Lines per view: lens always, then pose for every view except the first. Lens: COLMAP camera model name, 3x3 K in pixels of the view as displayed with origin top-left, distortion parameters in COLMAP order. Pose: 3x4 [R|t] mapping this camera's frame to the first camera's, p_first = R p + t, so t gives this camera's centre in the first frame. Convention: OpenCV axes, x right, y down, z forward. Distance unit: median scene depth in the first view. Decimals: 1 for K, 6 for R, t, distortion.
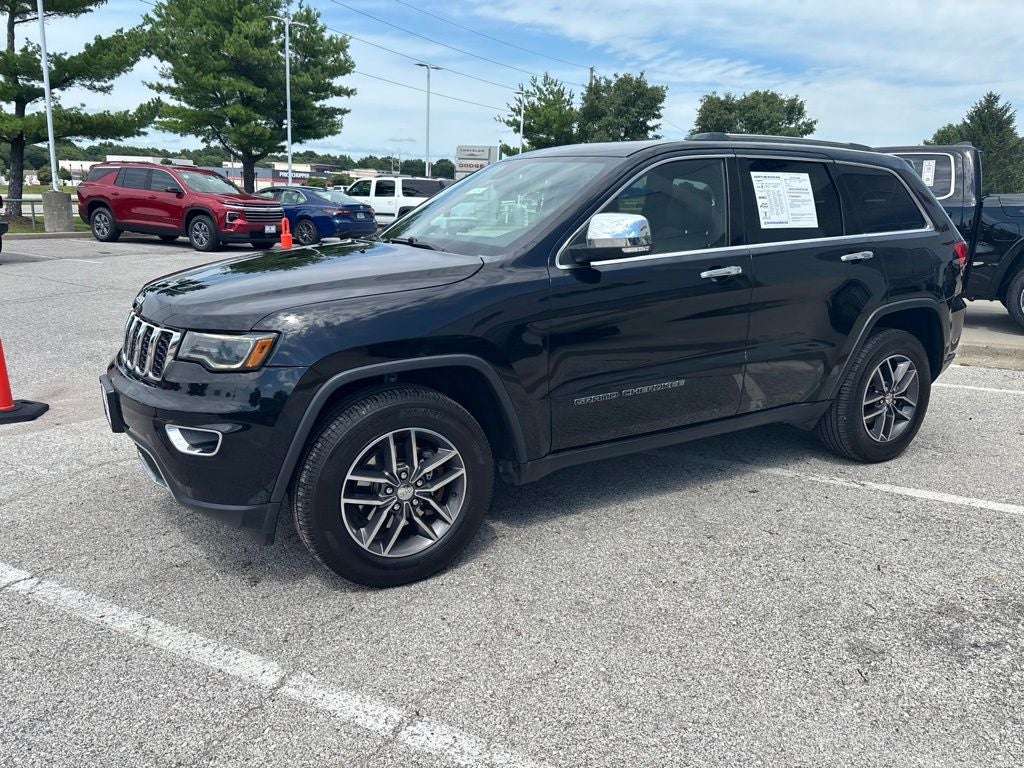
lens RADIAL K [[774.8, 0, 510.6], [0, 774.8, 386.8], [0, 0, 1]] dist [0.051079, -0.062136]
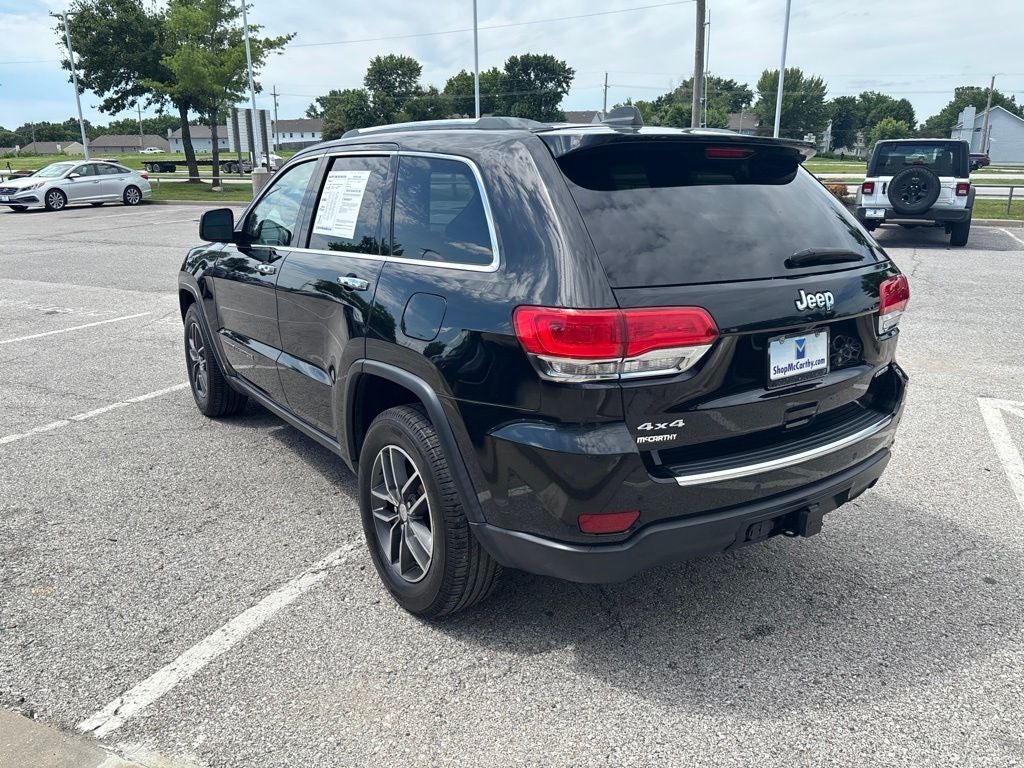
lens RADIAL K [[774.8, 0, 507.4], [0, 774.8, 380.7], [0, 0, 1]] dist [0.051079, -0.062136]
pose [[0.060390, 0.245561, -0.967498, 1.033645], [-0.233214, 0.945912, 0.225525, -0.242390], [0.970548, 0.212015, 0.114392, 0.936223]]
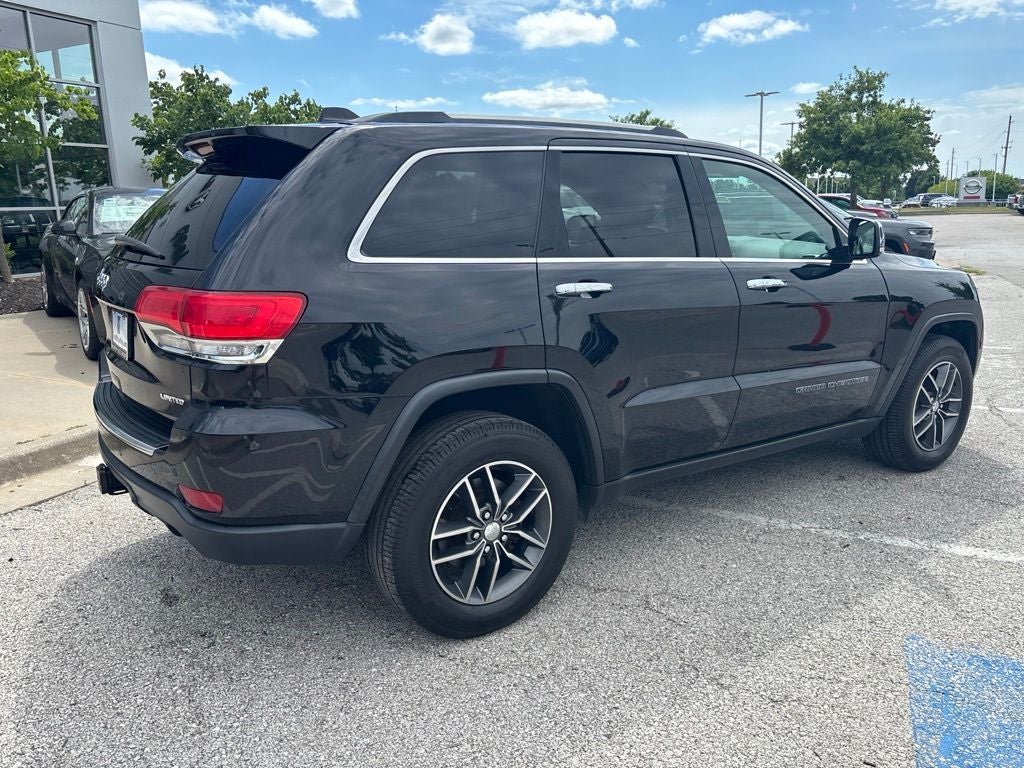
lens RADIAL K [[774.8, 0, 509.8], [0, 774.8, 376.2], [0, 0, 1]] dist [0.051079, -0.062136]
pose [[-0.997211, 0.007544, -0.074246, 0.283321], [-0.025493, 0.900599, 0.433902, -0.416952], [0.070139, 0.434585, -0.897896, 1.746664]]
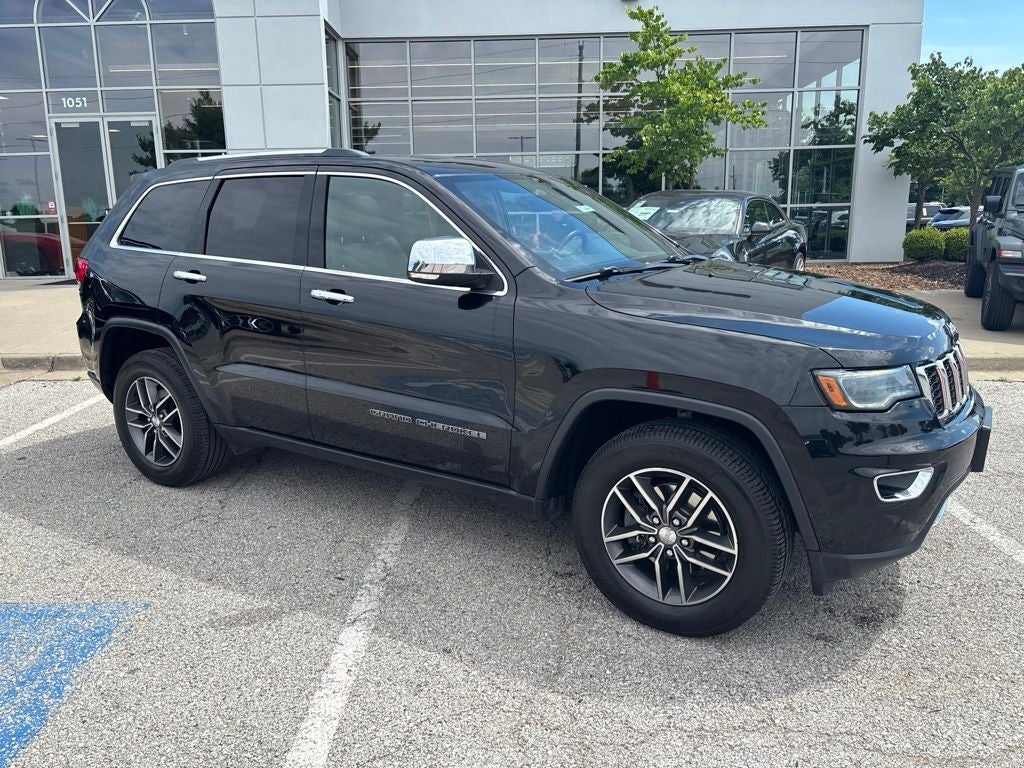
lens RADIAL K [[774.8, 0, 511.3], [0, 774.8, 387.3], [0, 0, 1]] dist [0.051079, -0.062136]
pose [[-0.455442, -0.212024, 0.864649, -0.724845], [0.210180, 0.918164, 0.335856, -0.323407], [-0.865099, 0.334696, -0.373607, 1.250005]]
